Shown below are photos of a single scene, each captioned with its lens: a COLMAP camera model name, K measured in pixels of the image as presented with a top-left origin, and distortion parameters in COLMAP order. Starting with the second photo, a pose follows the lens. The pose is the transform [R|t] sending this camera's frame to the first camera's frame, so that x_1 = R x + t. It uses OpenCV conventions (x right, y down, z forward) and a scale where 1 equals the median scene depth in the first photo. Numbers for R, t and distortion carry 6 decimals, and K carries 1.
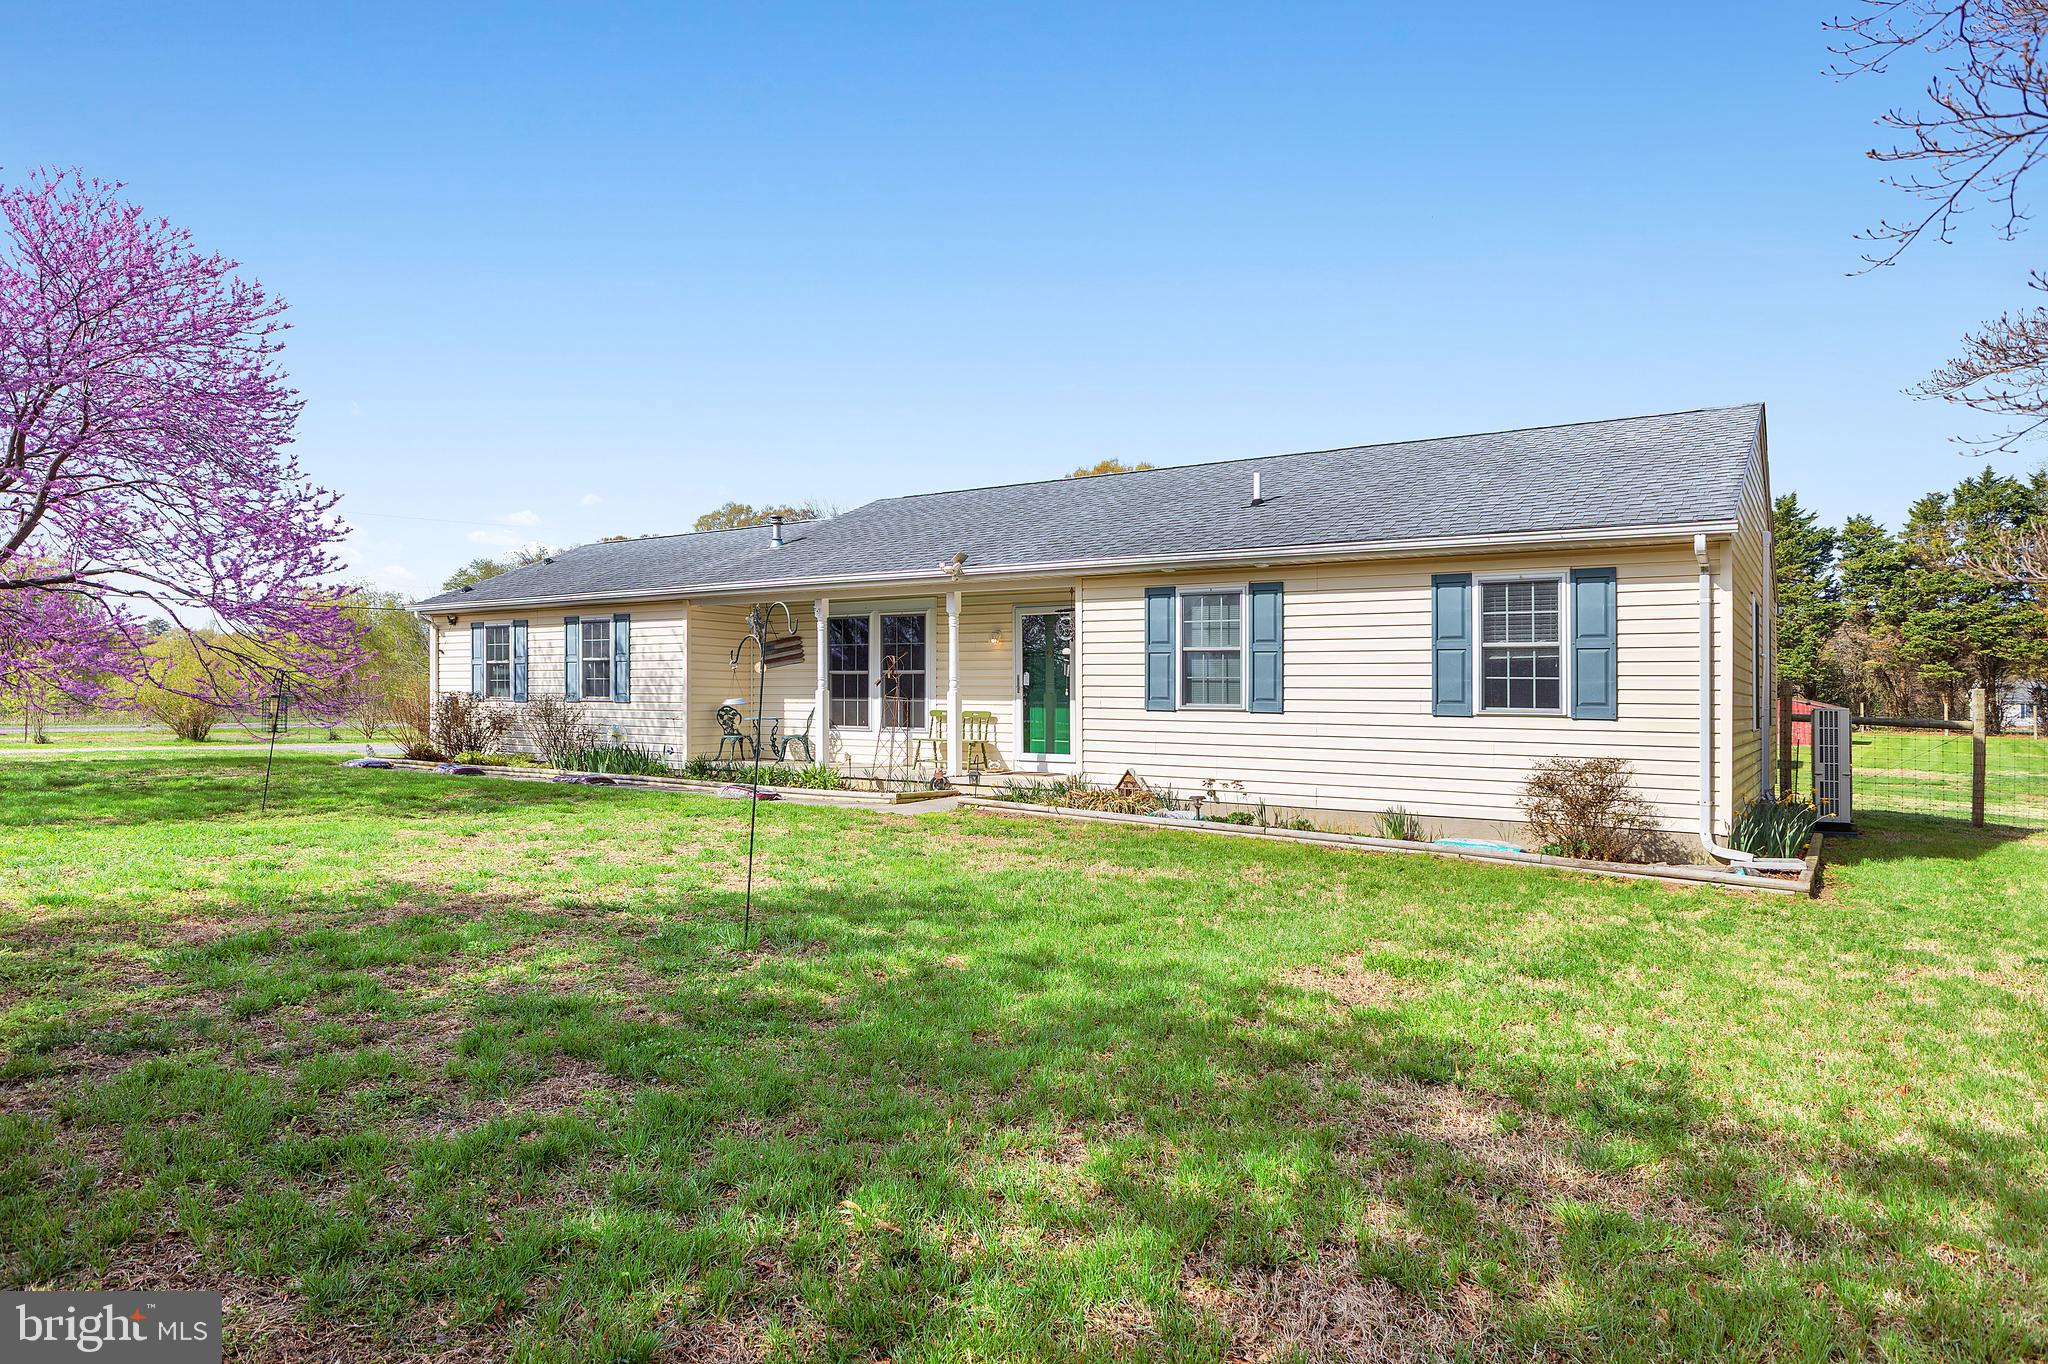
lens RADIAL K [[1229.4, 0, 1014.3], [0, 1229.4, 683.0], [0, 0, 1]] dist [0.015177, 0.001597]
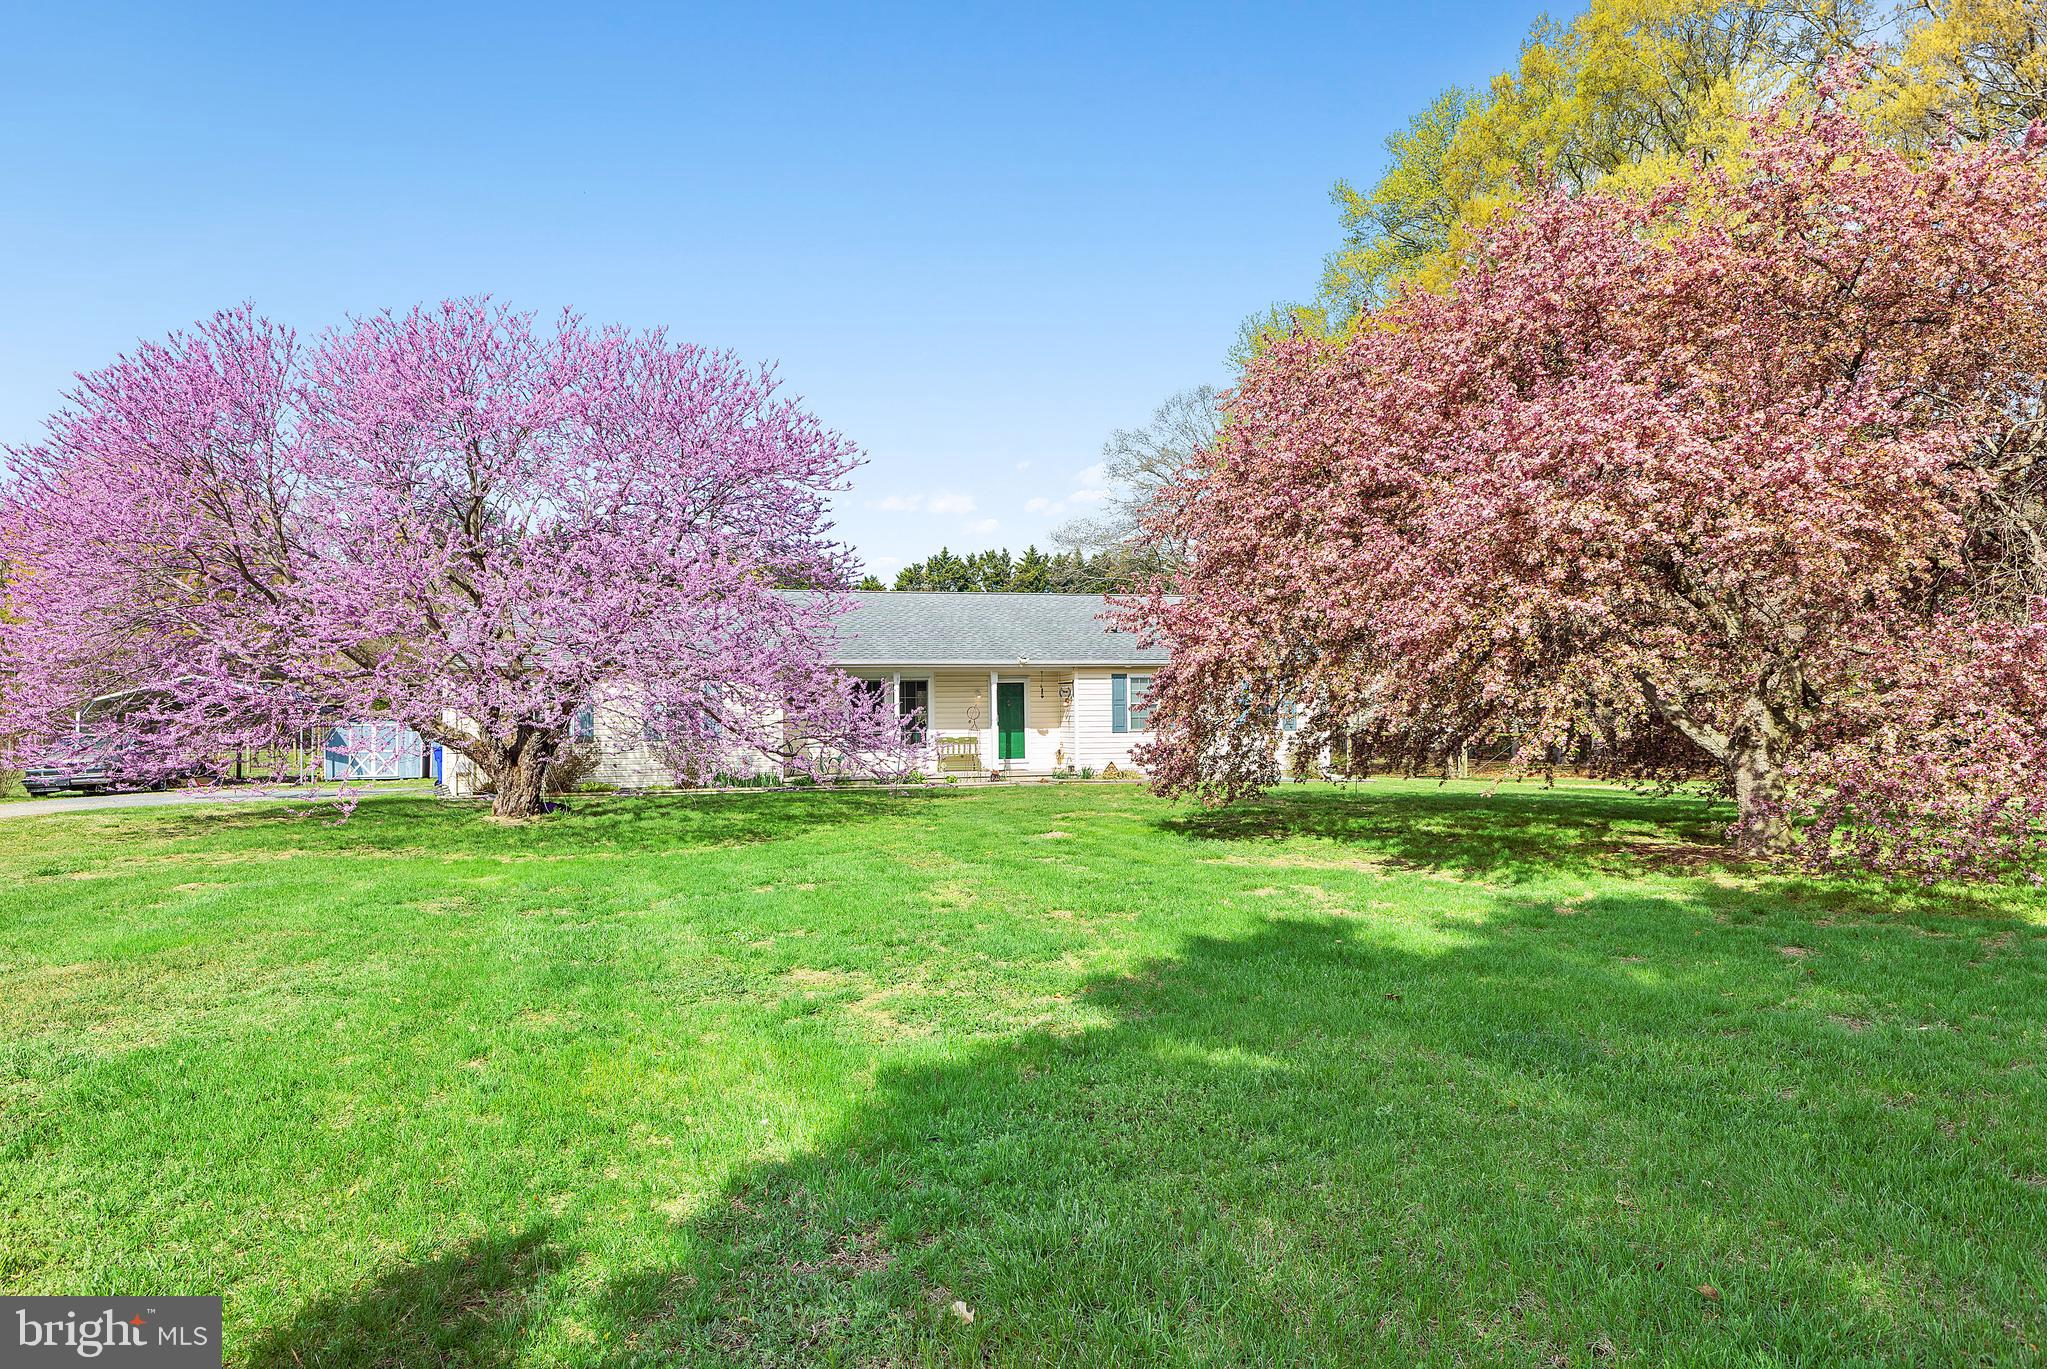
lens RADIAL K [[1394.8, 0, 1008.9], [0, 1394.8, 692.9], [0, 0, 1]] dist [0.011217, 0.002292]
pose [[0.656208, -0.005468, 0.754560, -1.491473], [0.009645, 0.999953, -0.001141, -0.037044], [-0.754518, 0.008027, 0.656230, -0.347303]]
